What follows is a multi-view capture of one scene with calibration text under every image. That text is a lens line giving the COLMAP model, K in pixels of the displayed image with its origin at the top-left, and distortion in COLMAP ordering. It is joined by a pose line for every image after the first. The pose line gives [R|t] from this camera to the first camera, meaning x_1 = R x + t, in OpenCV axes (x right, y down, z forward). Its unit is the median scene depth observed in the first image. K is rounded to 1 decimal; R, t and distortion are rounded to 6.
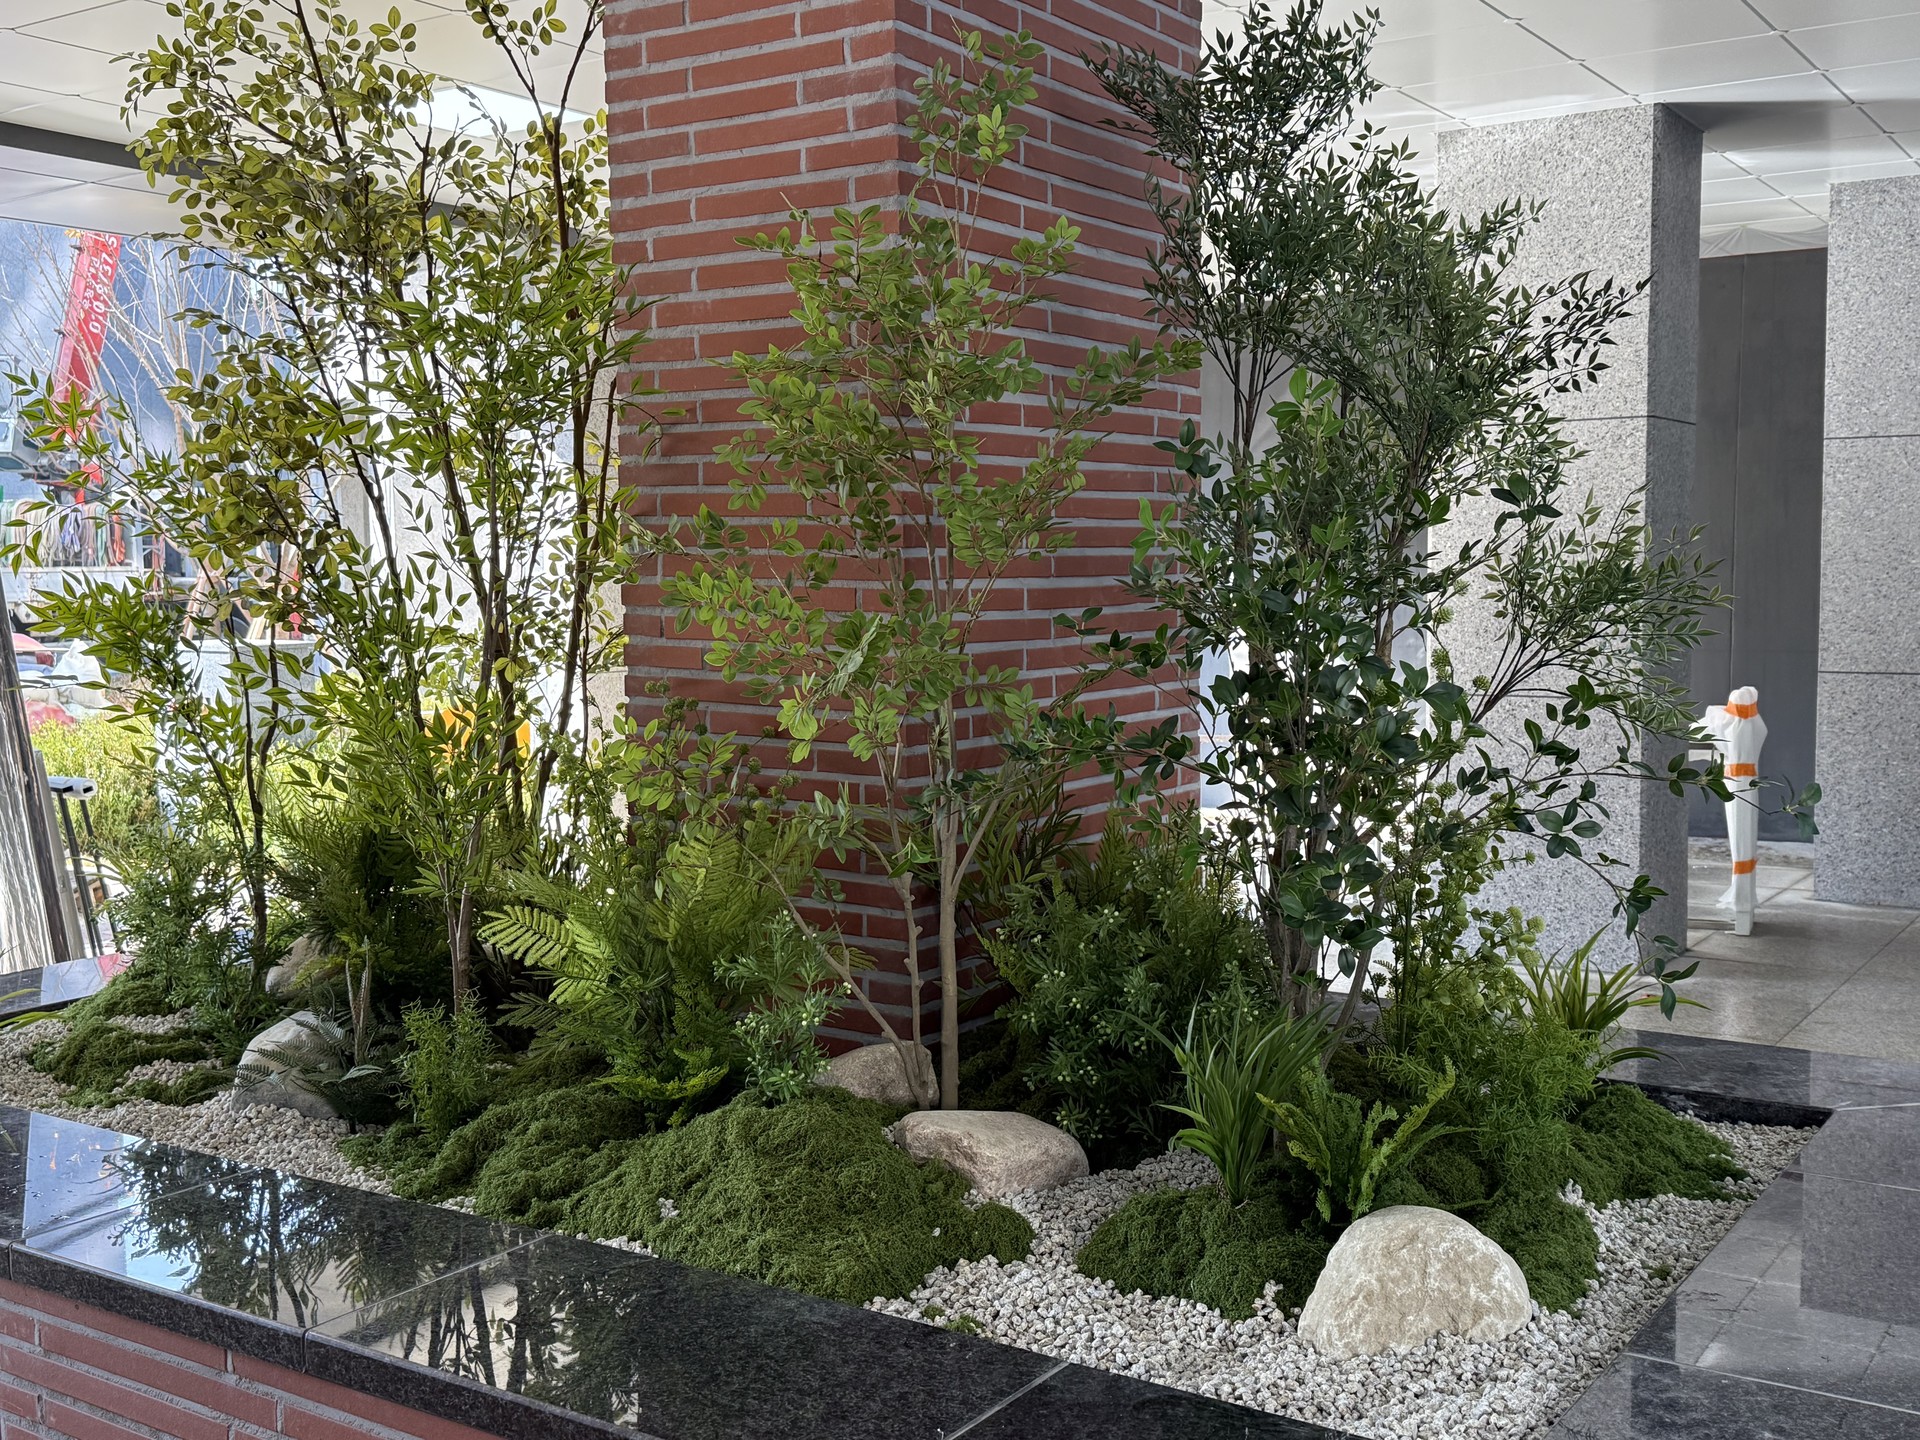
lens RADIAL K [[2061.2, 0, 962.0], [0, 2061.2, 718.8], [0, 0, 1]] dist [-0.018224, 0.000000]
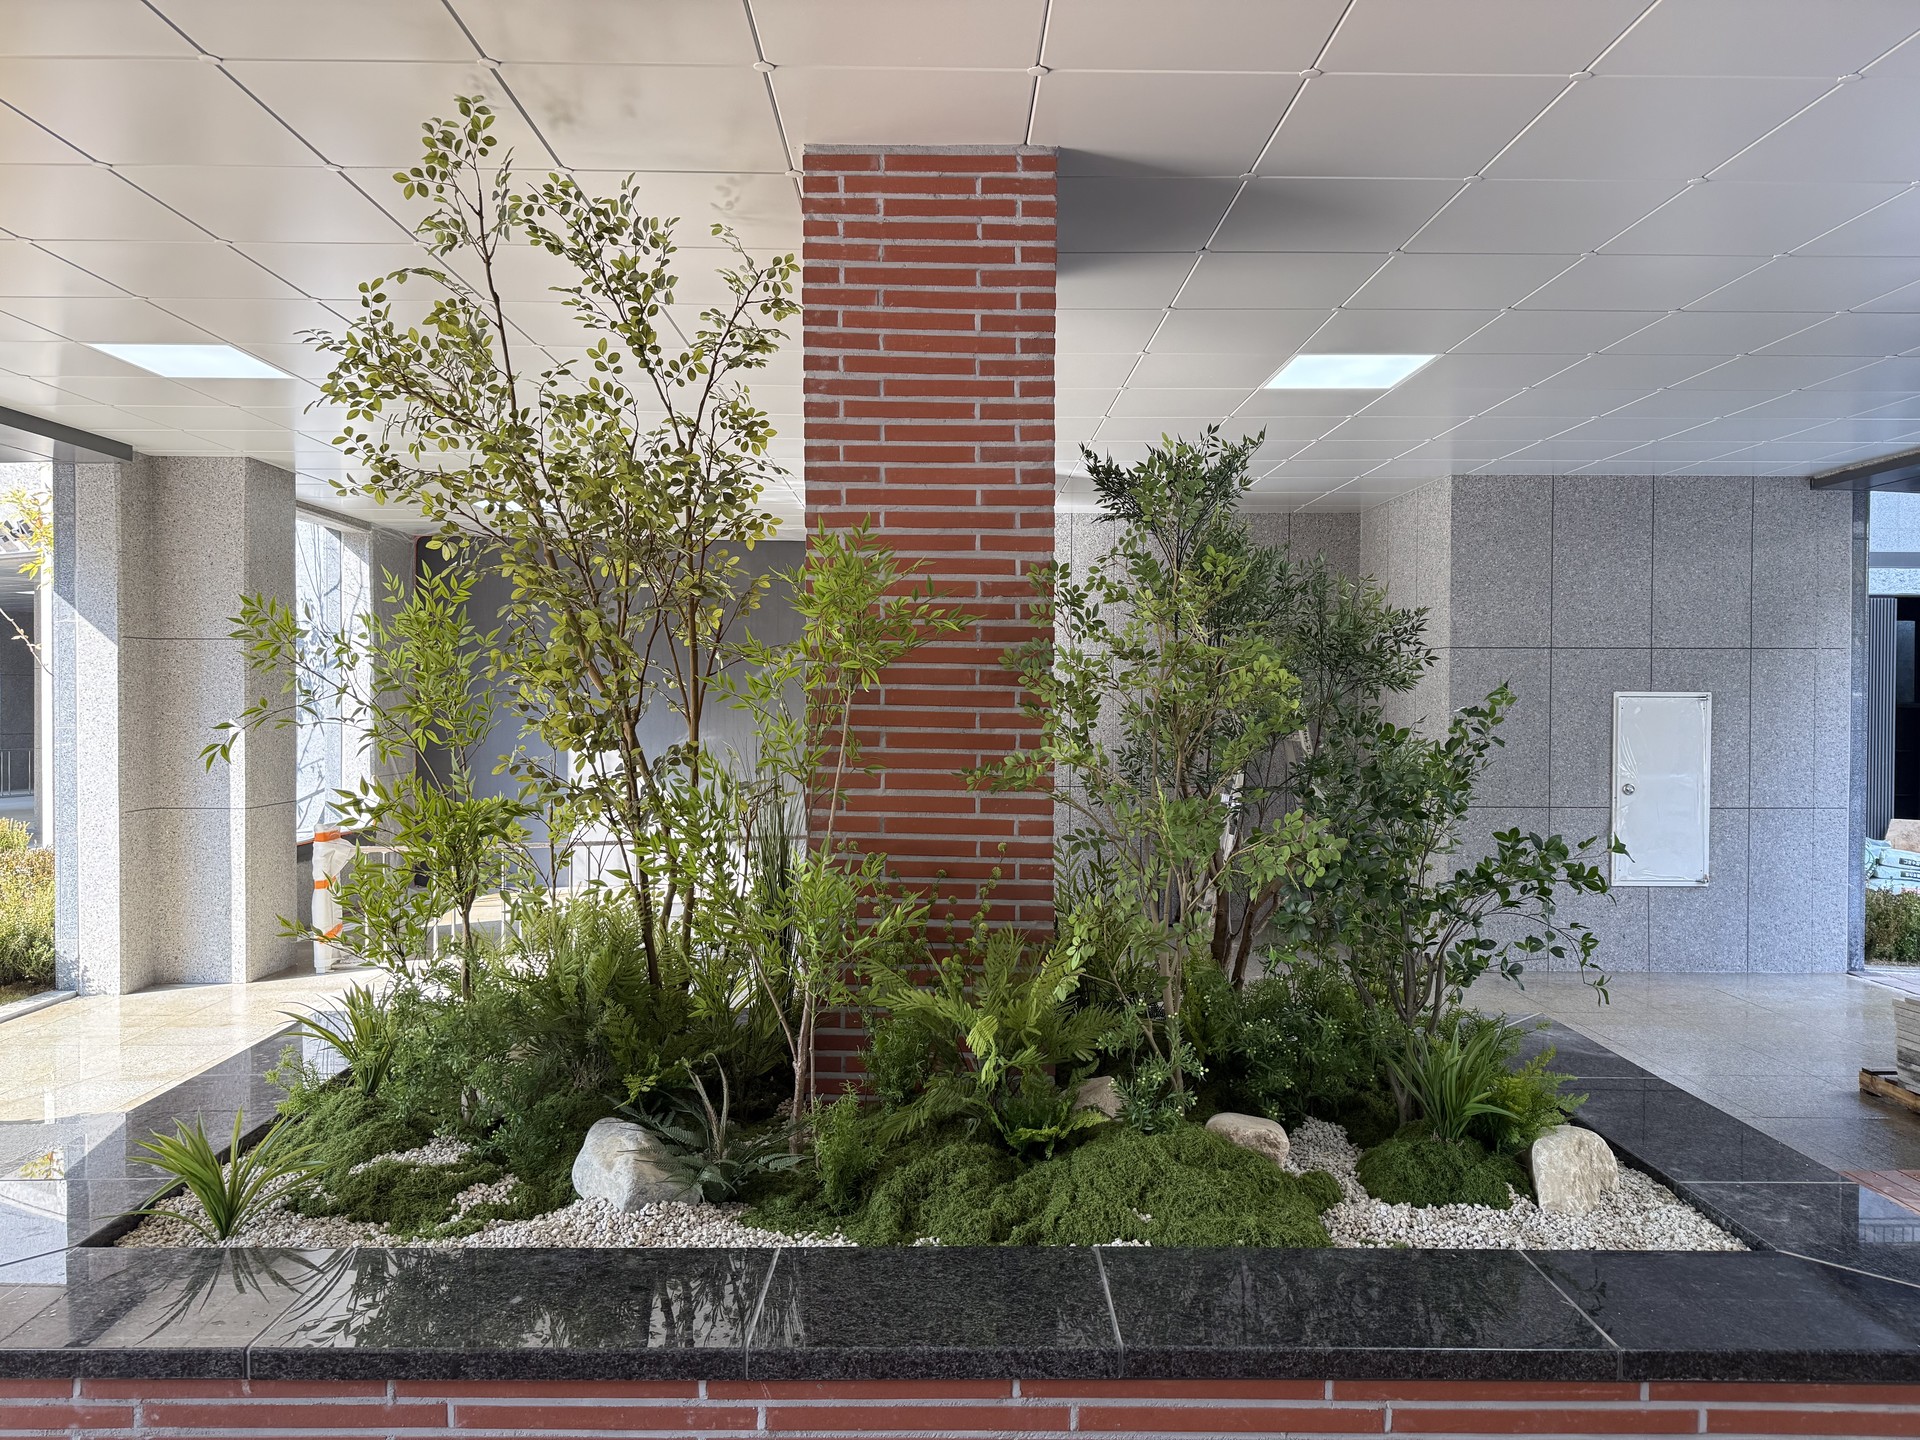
lens RADIAL K [[1371.4, 0, 956.9], [0, 1371.4, 721.4], [0, 0, 1]] dist [-0.007092, -0.001984]
pose [[0.835485, 0.004050, 0.549498, -0.721470], [0.032964, 0.997803, -0.057475, -0.056591], [-0.548523, 0.066133, 0.833516, 0.206701]]
